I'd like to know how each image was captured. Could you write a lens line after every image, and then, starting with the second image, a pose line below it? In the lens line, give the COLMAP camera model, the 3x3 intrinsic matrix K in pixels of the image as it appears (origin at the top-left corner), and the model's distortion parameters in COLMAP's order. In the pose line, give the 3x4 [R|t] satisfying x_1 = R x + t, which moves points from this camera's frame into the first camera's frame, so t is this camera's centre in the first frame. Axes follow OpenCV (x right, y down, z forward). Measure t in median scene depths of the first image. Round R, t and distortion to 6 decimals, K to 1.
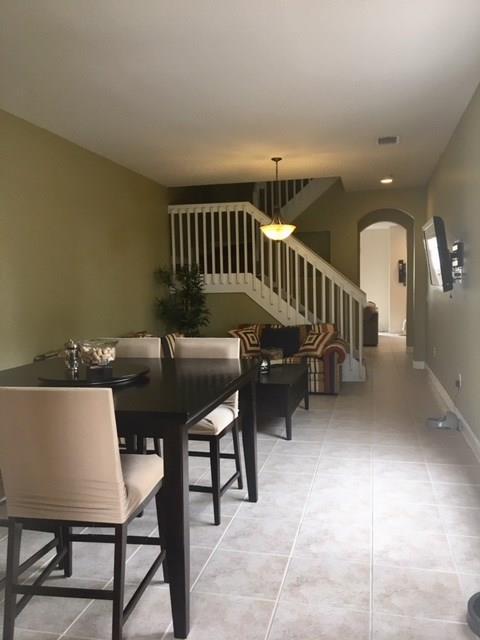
lens RADIAL K [[542.9, 0, 240.4], [0, 542.9, 320.7], [0, 0, 1]] dist [0.070493, -0.092172]
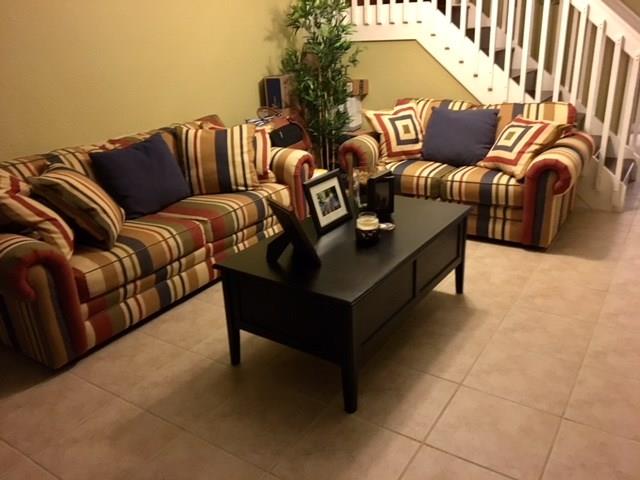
lens RADIAL K [[542.9, 0, 320.8], [0, 542.9, 238.8], [0, 0, 1]] dist [0.070493, -0.092172]
pose [[0.947456, 0.098902, -0.304213, 0.124777], [0.000934, 0.950144, 0.311810, -0.037108], [0.319885, -0.295711, 0.900127, 0.434810]]
